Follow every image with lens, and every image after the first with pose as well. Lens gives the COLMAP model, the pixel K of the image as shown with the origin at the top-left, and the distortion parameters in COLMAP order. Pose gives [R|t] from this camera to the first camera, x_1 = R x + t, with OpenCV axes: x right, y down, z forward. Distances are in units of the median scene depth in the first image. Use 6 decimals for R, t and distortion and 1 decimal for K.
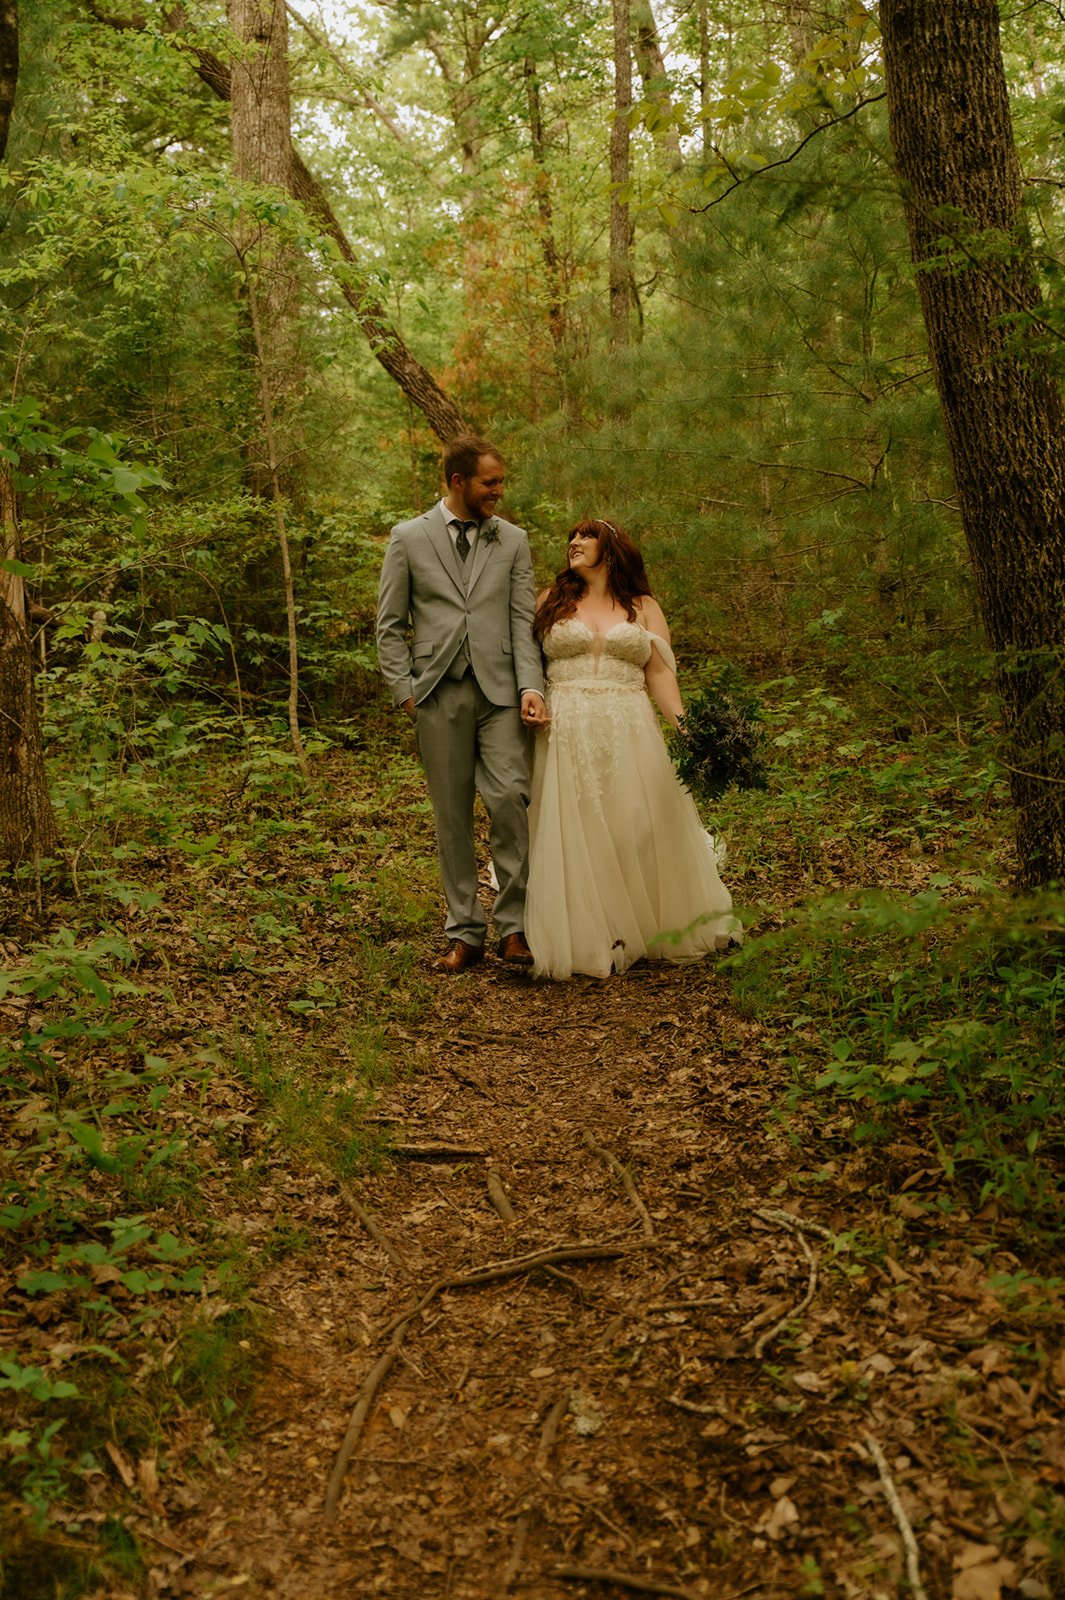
lens RADIAL K [[1825.9, 0, 530.9], [0, 1825.9, 797.0], [0, 0, 1]] dist [0.021020, 0.000000]
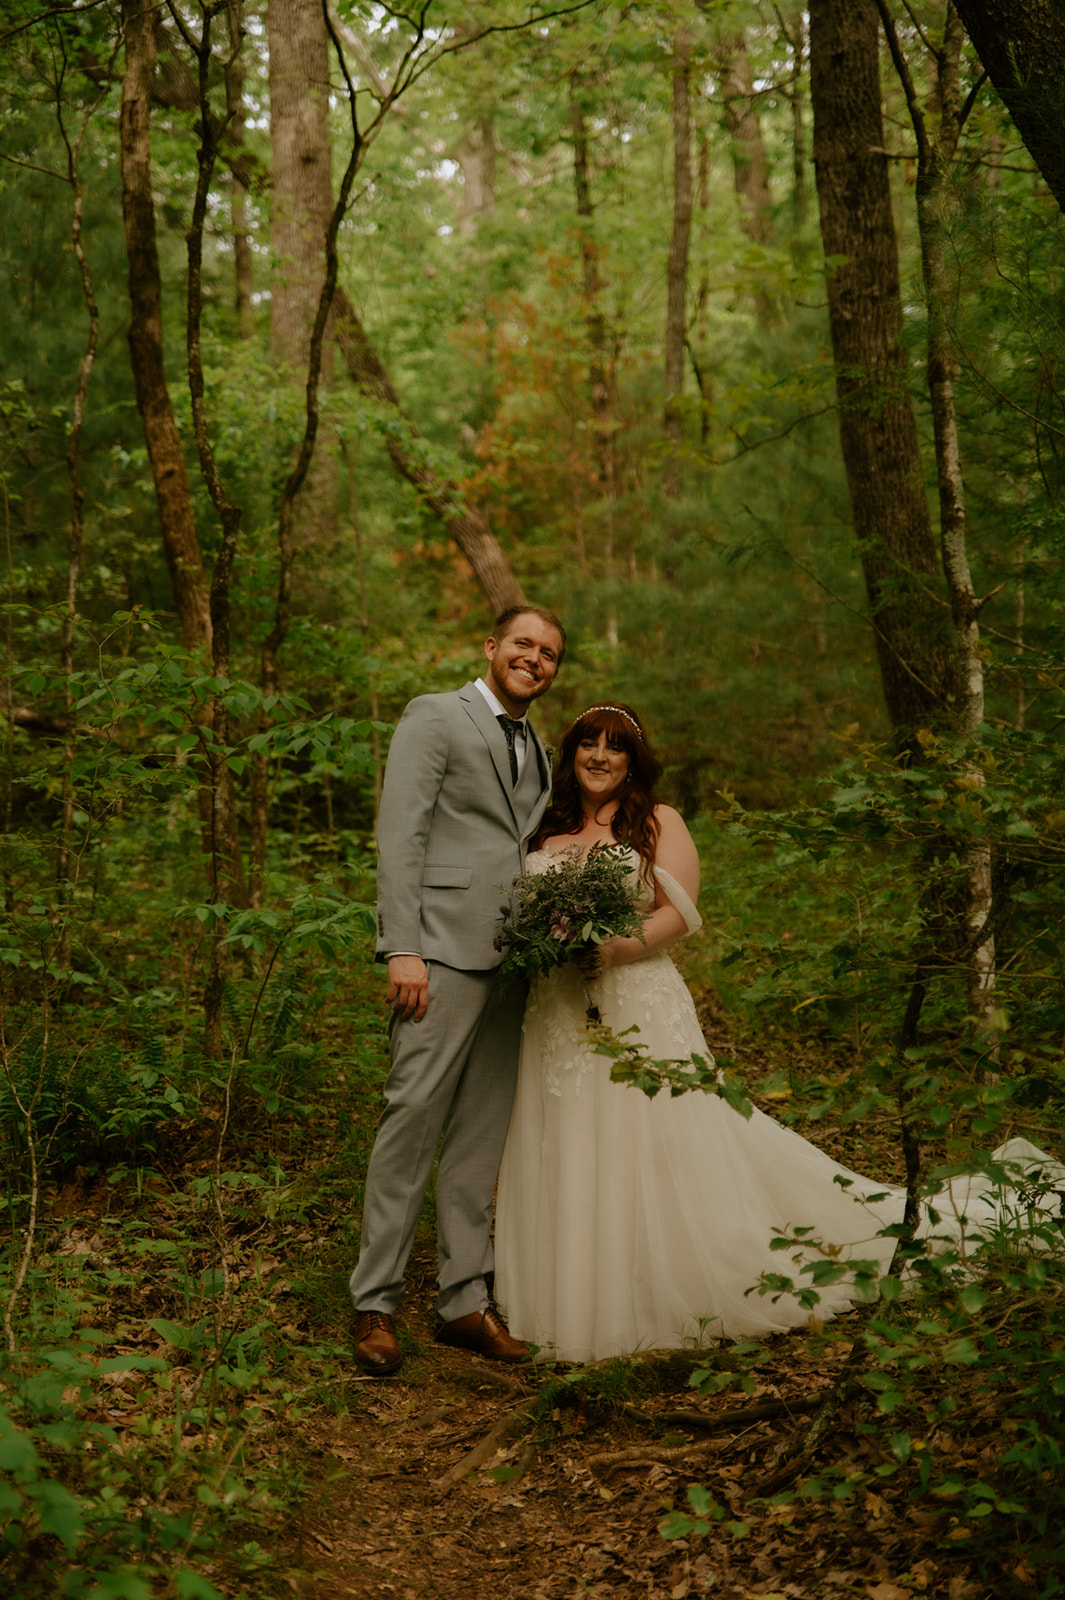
lens RADIAL K [[5537.2, 0, 524.1], [0, 5537.2, 804.8], [0, 0, 1]] dist [1.427475, 0.000000]
pose [[0.999651, 0.023632, 0.011785, -0.111287], [-0.022246, 0.994078, -0.106371, 0.430281], [-0.014229, 0.106072, 0.994257, -3.509546]]
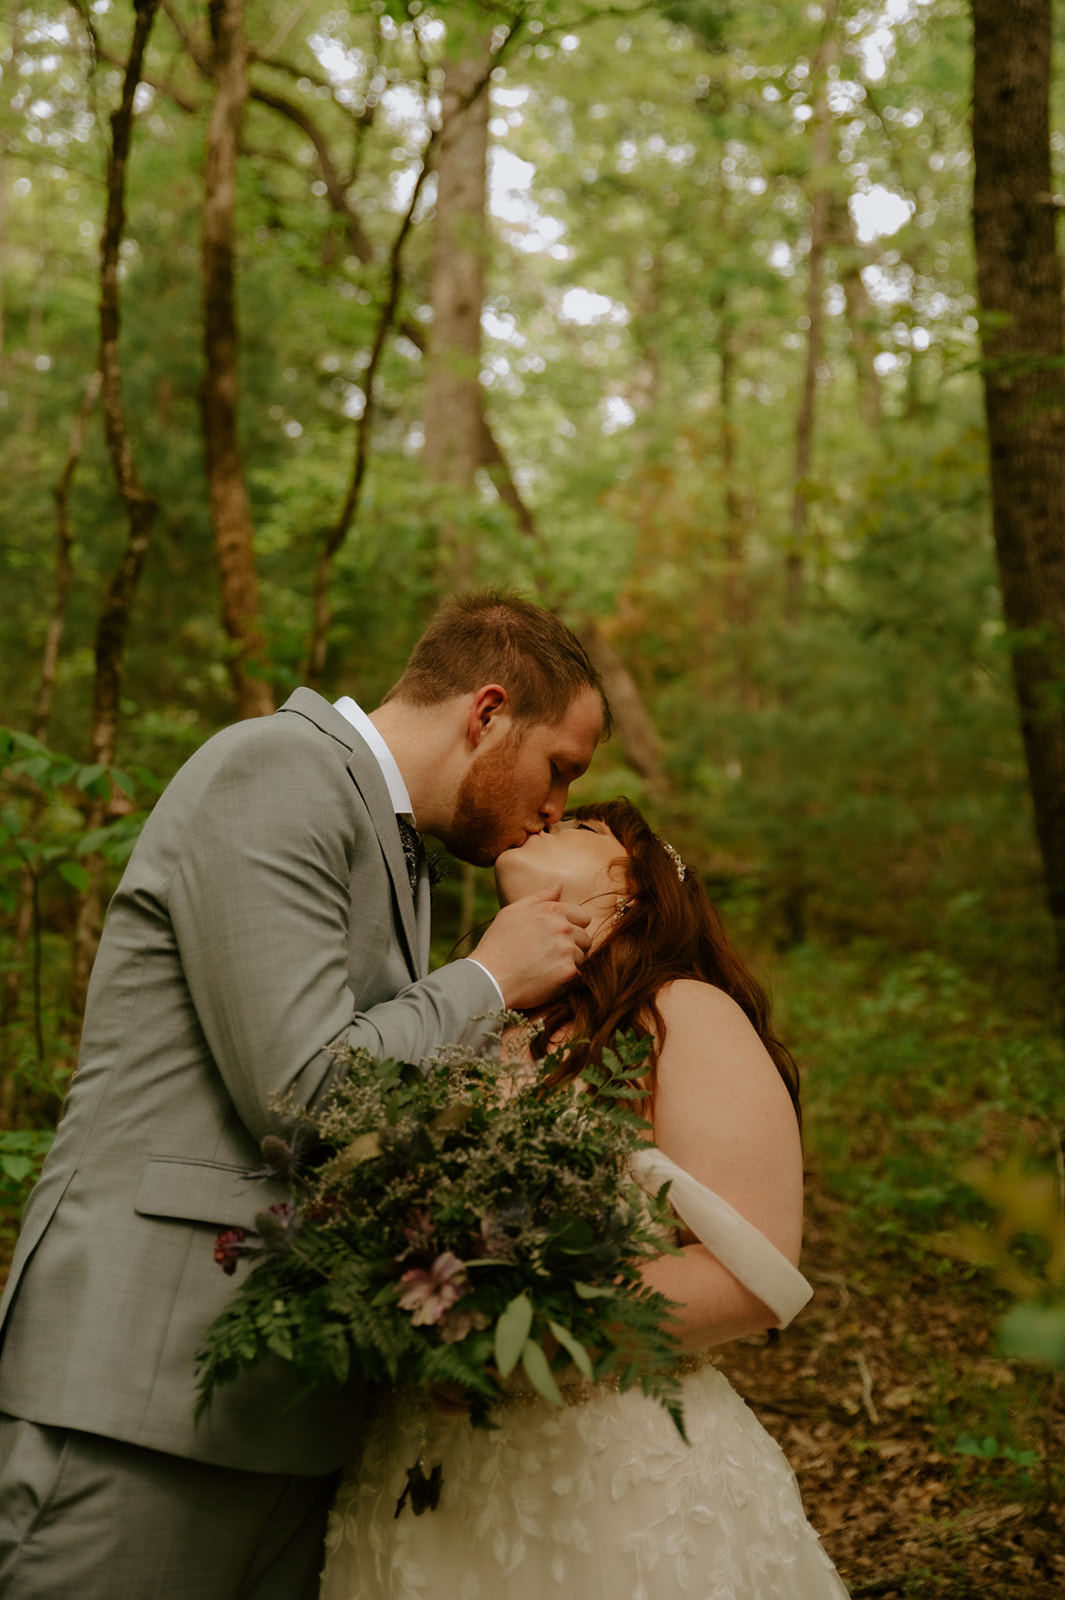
lens RADIAL K [[2758.7, 0, 532.7], [0, 2758.7, 803.2], [0, 0, 1]] dist [0.173854, 0.000000]
pose [[0.996126, 0.070221, -0.052939, -0.010922], [-0.076781, 0.987968, -0.134251, 0.121651], [0.042875, 0.137795, 0.989532, -0.929336]]
